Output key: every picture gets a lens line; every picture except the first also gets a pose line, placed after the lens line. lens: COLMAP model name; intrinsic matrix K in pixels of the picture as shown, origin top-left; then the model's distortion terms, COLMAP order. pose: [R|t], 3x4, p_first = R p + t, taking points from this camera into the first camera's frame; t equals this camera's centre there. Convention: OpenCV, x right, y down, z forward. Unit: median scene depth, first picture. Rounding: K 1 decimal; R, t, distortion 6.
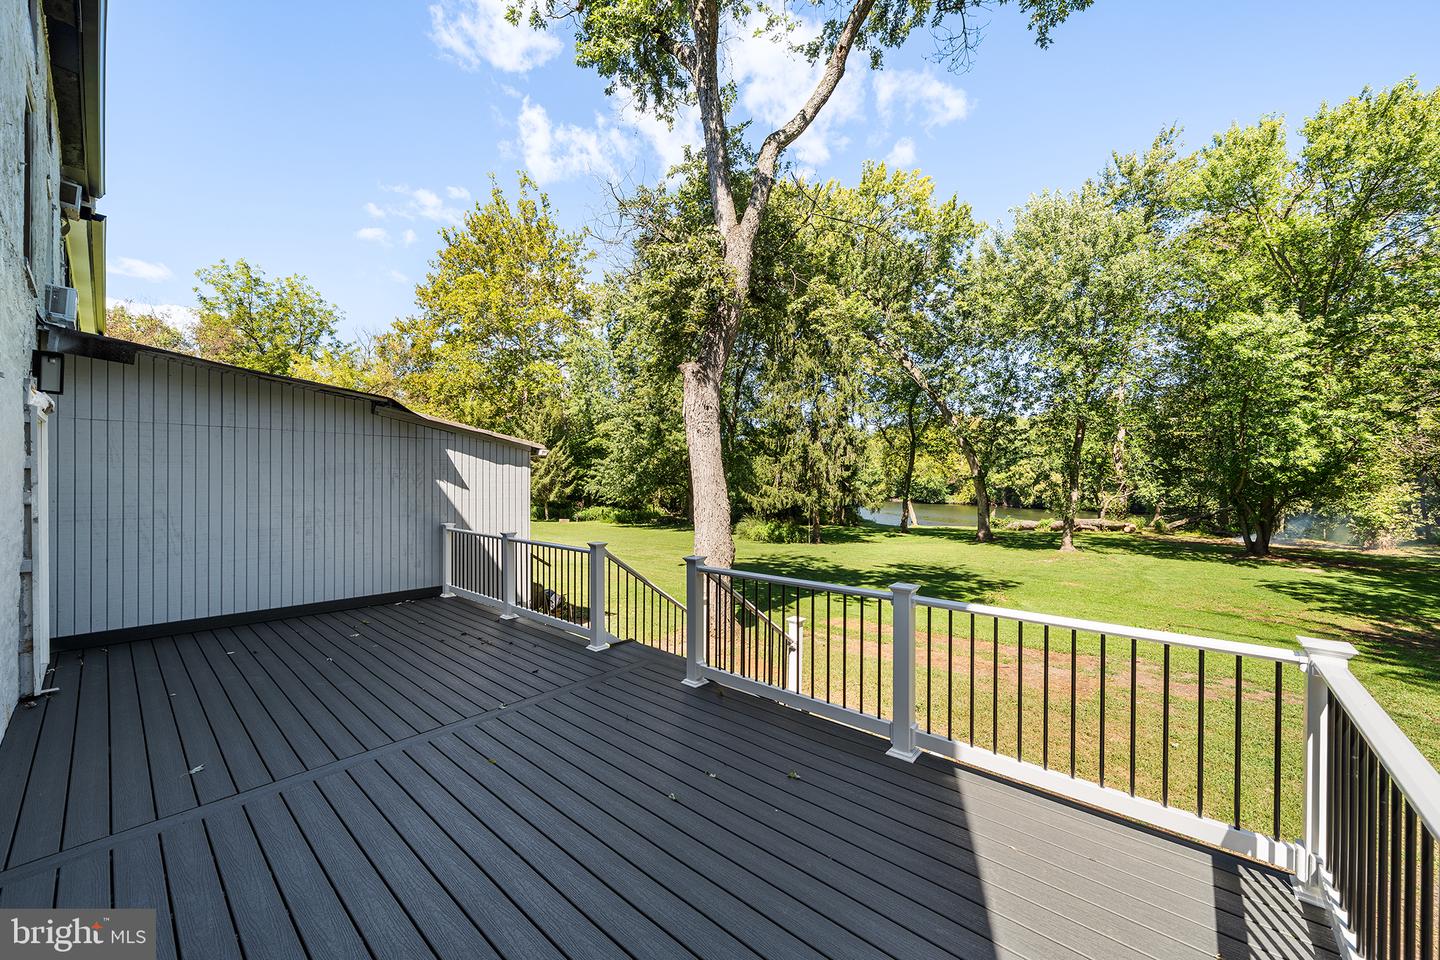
lens RADIAL K [[540.9, 0, 723.0], [0, 540.9, 481.7], [0, 0, 1]] dist [-0.000449, -0.000873]
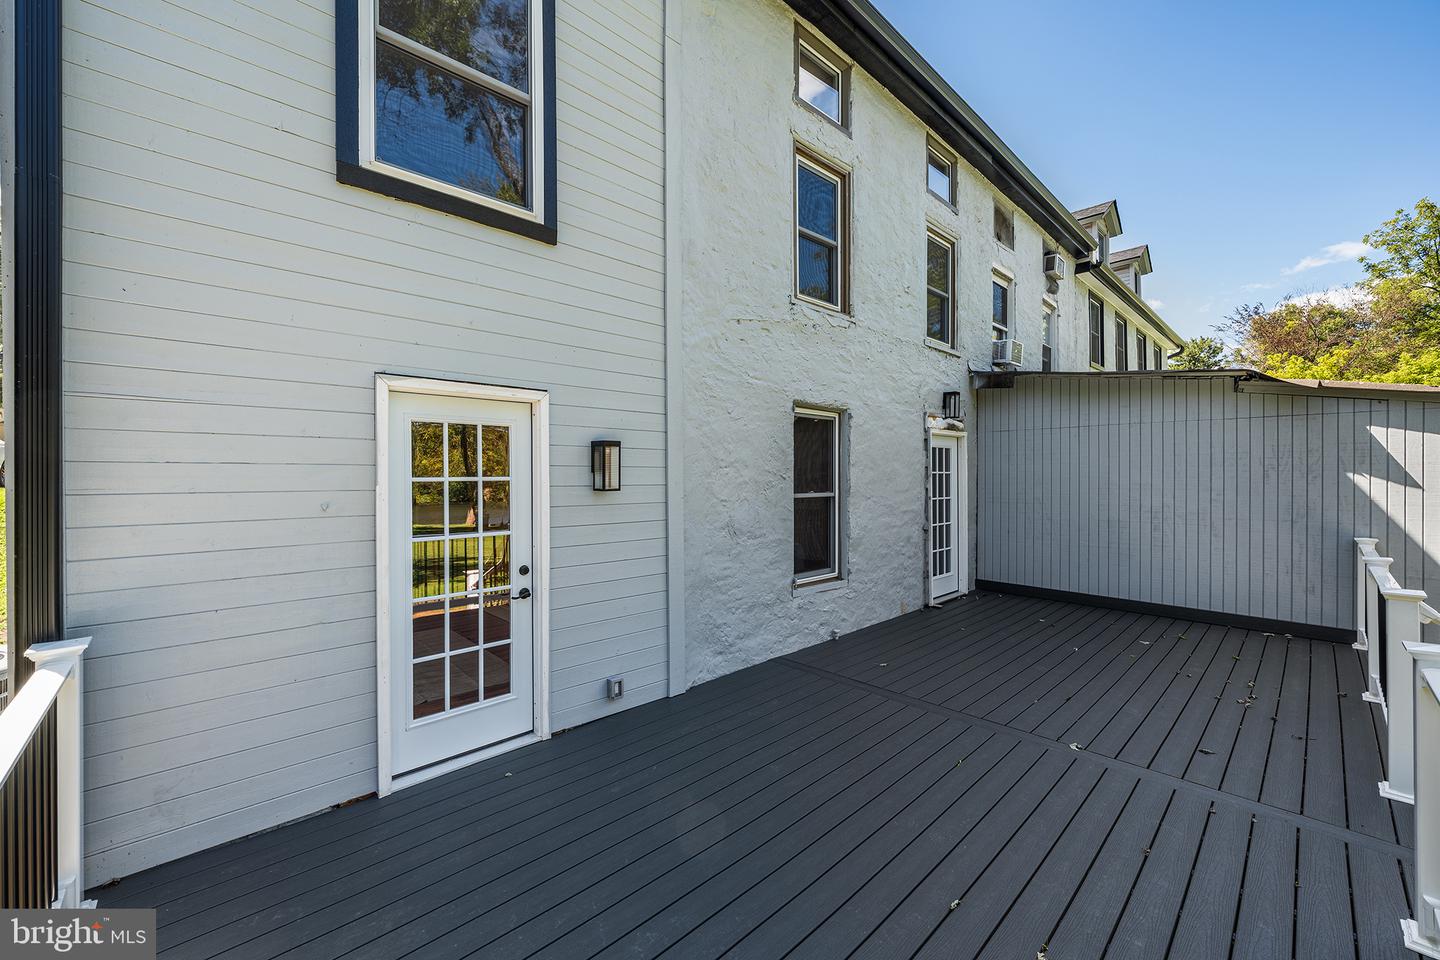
lens RADIAL K [[568.4, 0, 722.9], [0, 568.4, 476.4], [0, 0, 1]] dist [-0.000746, -0.000052]
pose [[-0.092086, 0.000411, -0.995751, 0.270474], [-0.002792, 0.999996, 0.000671, 0.003288], [0.995747, 0.002842, -0.092085, 0.292407]]
